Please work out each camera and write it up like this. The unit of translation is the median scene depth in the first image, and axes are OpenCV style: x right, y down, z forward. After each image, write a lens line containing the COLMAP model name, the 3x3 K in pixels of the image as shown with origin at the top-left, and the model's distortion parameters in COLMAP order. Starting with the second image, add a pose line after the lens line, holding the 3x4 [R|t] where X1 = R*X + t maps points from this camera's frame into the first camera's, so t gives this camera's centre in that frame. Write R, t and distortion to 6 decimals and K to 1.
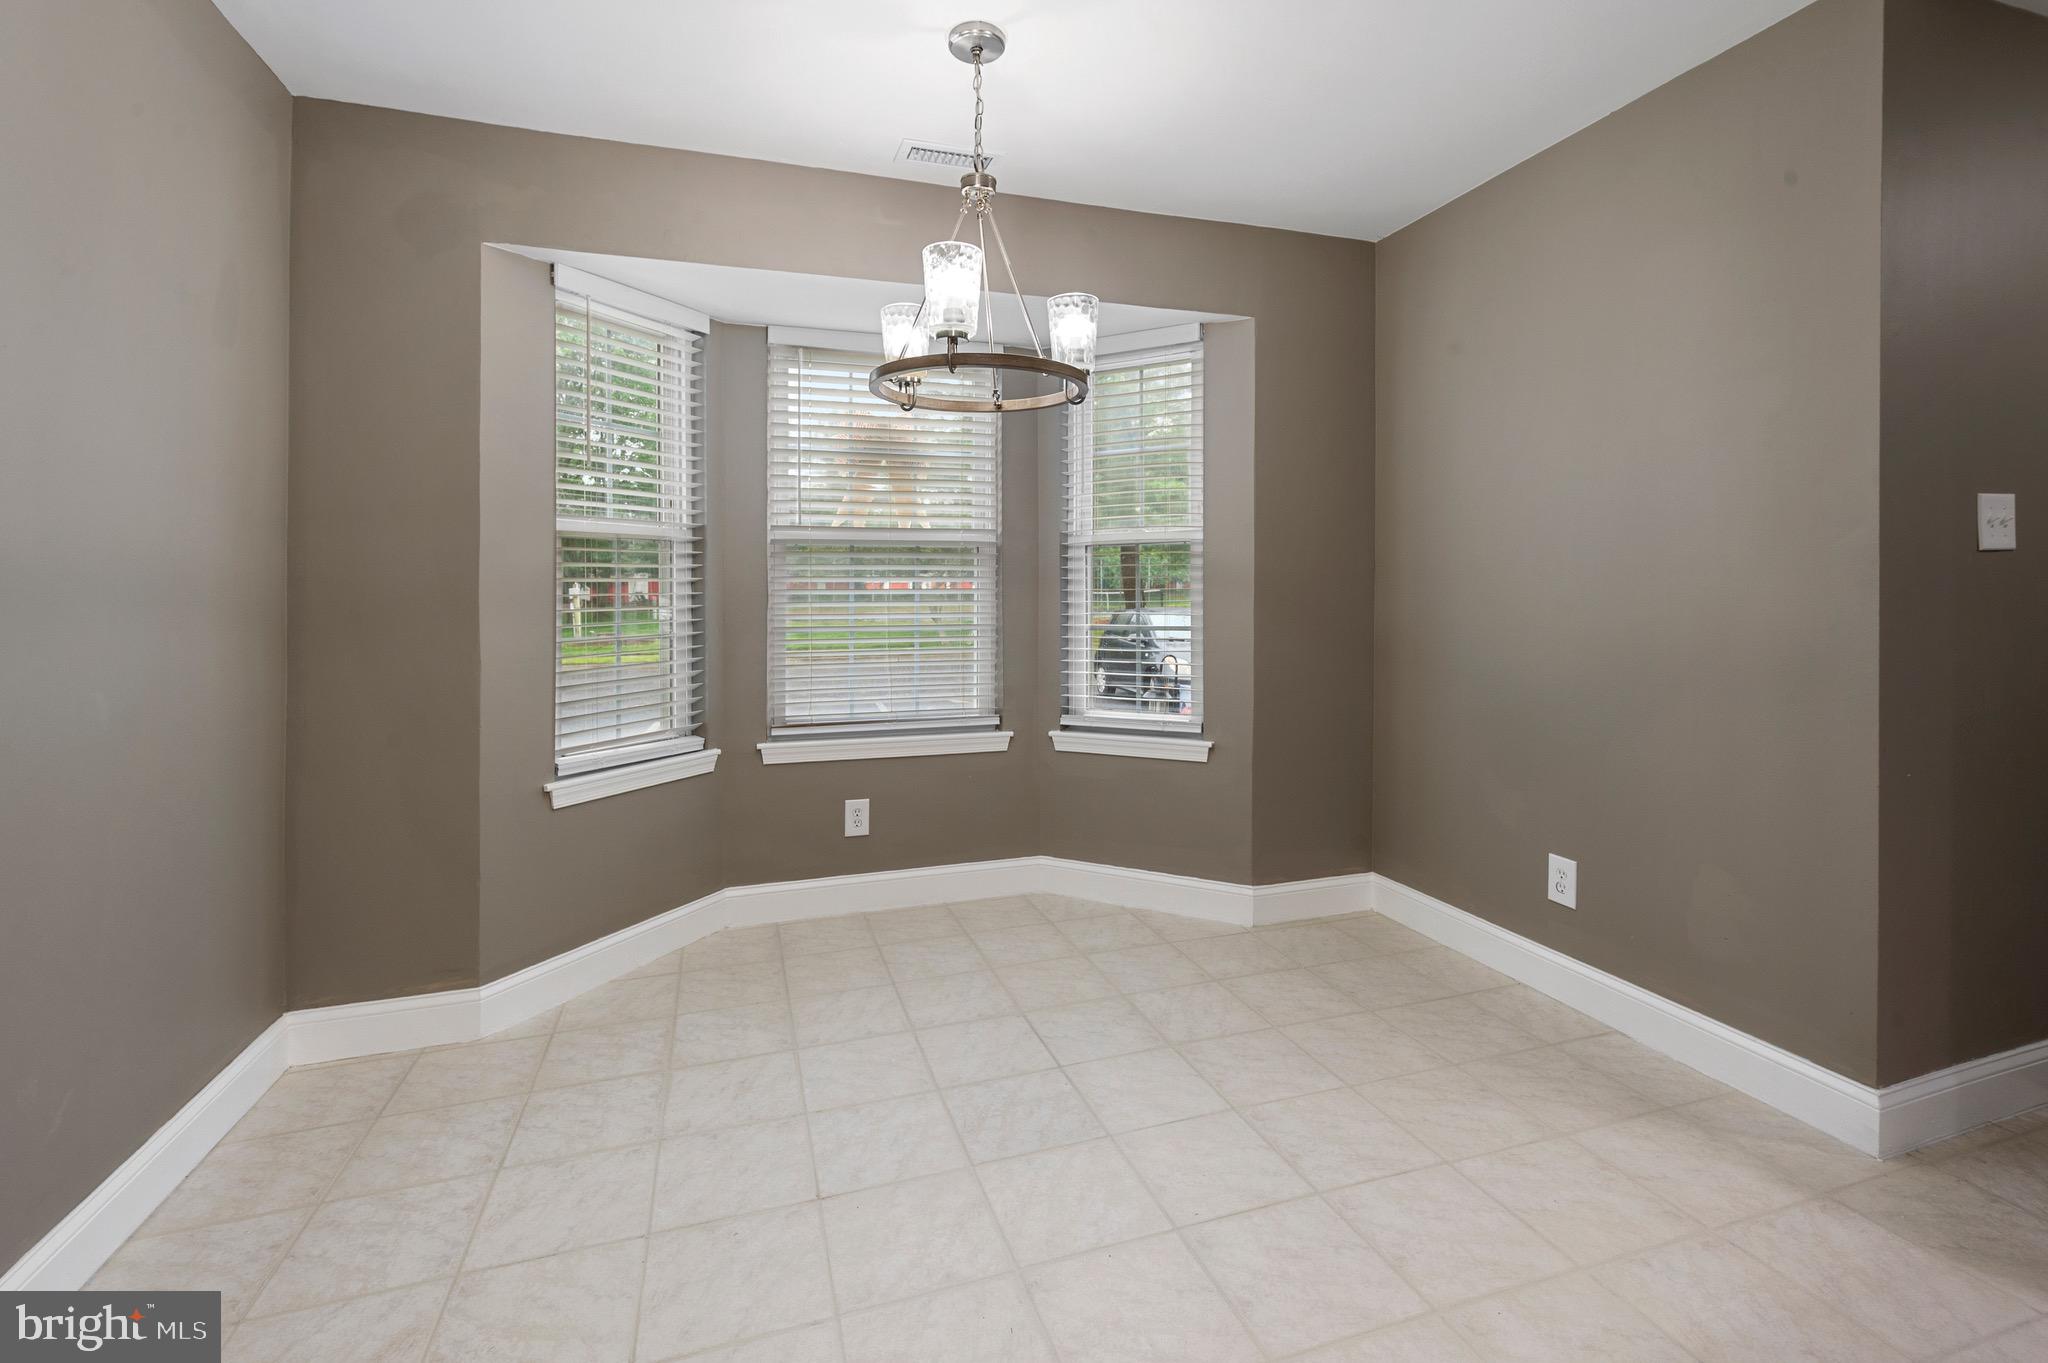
lens RADIAL K [[909.6, 0, 1014.2], [0, 909.6, 592.6], [0, 0, 1]] dist [0.000900, 0.000336]
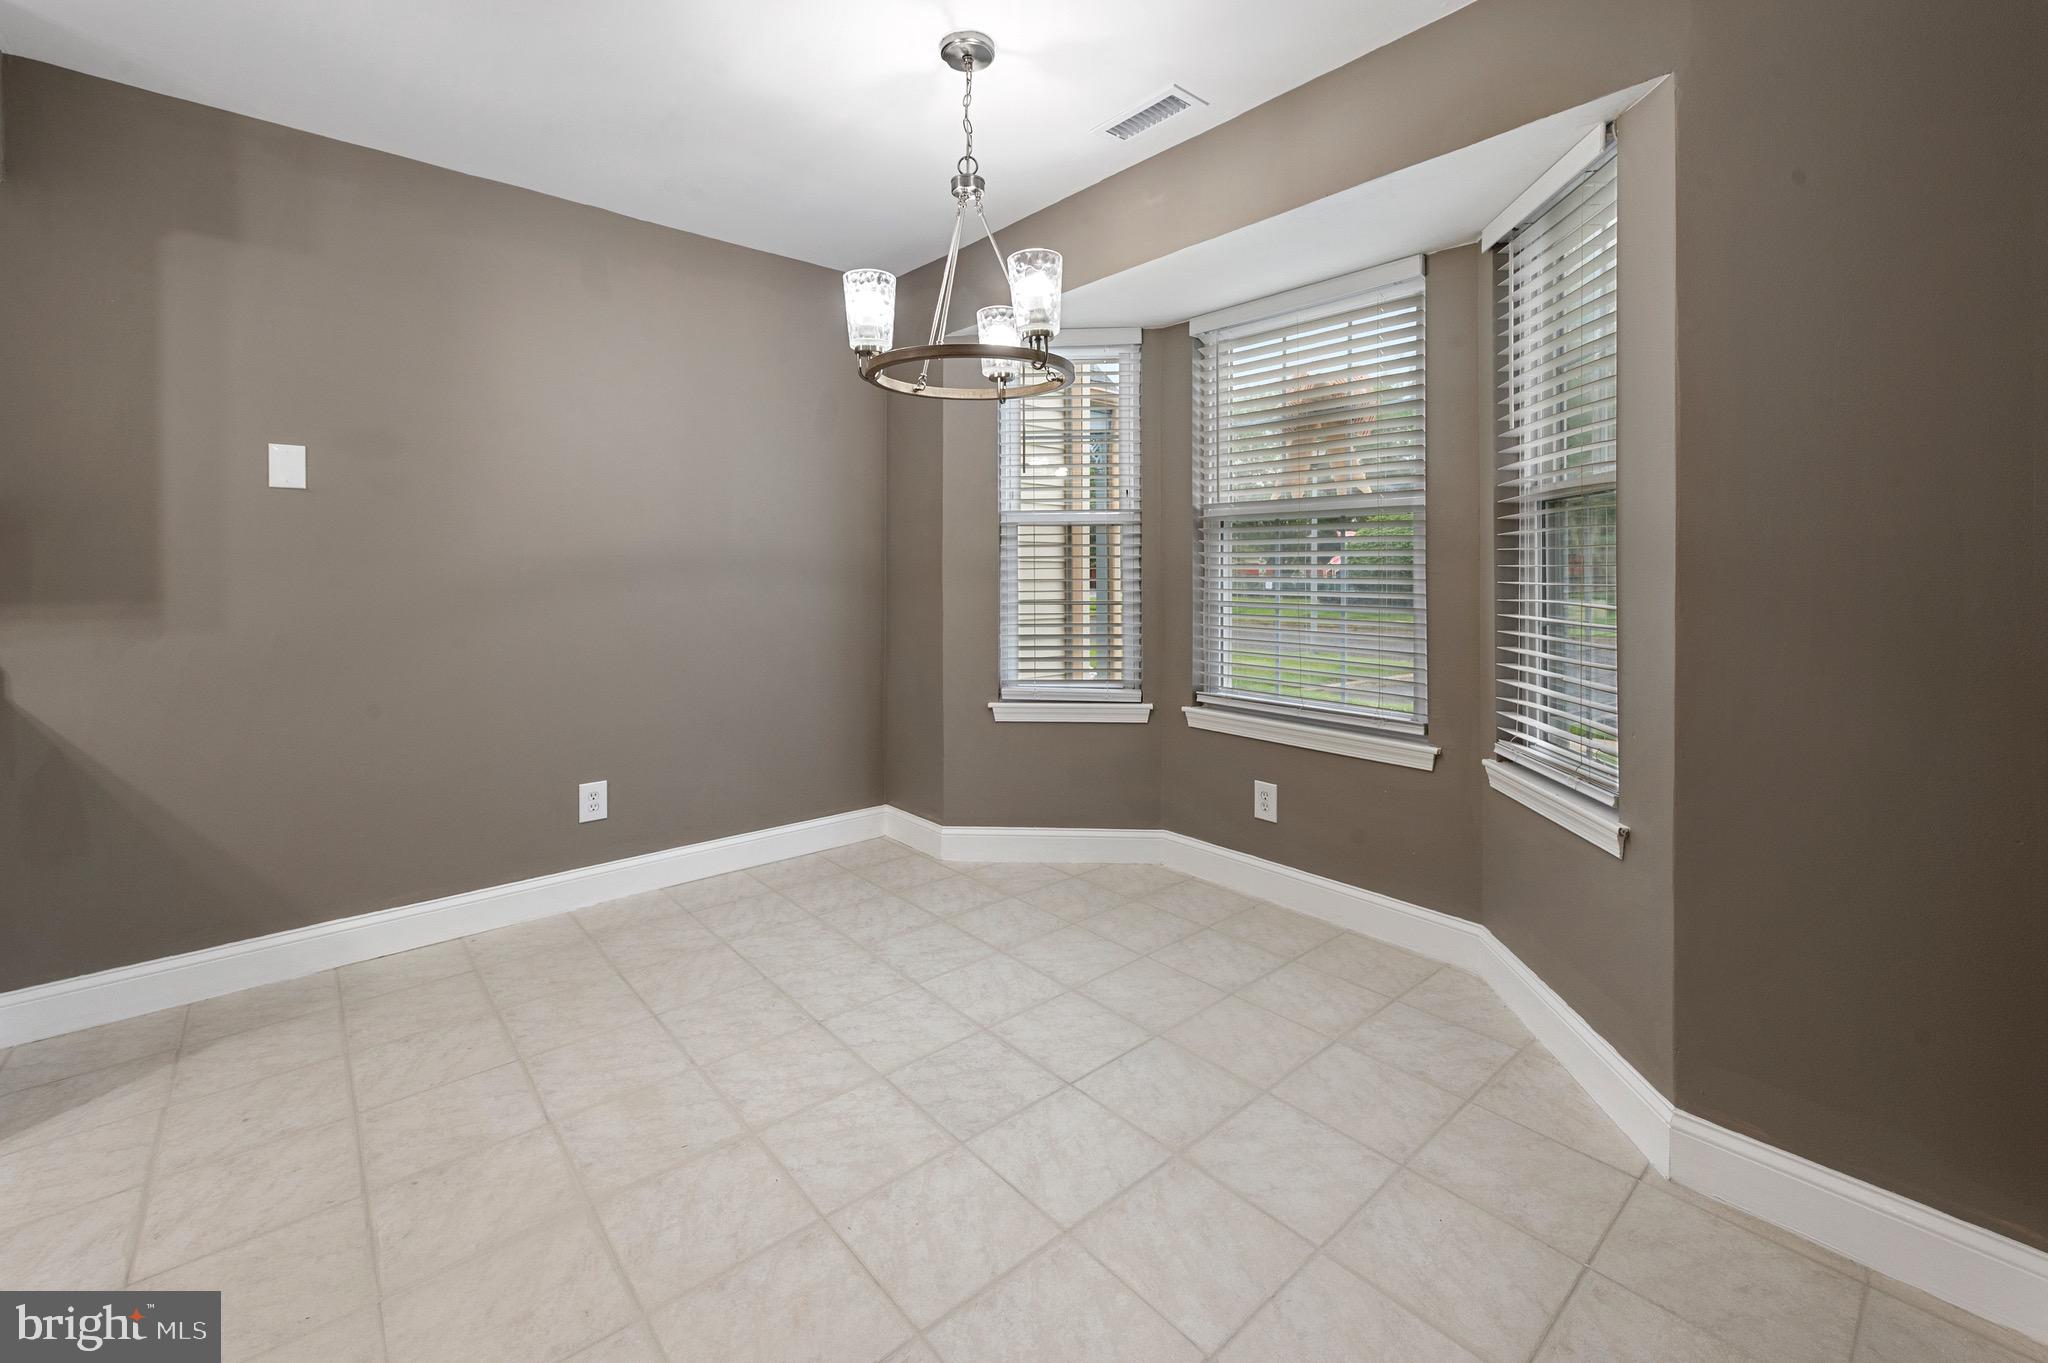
lens RADIAL K [[845.7, 0, 1037.3], [0, 845.7, 574.4], [0, 0, 1]] dist [0.010204, -0.000811]
pose [[0.393091, 0.015570, -0.919368, 0.690893], [0.000279, 0.999855, 0.017053, -0.010306], [0.919500, -0.006960, 0.393029, 0.531885]]
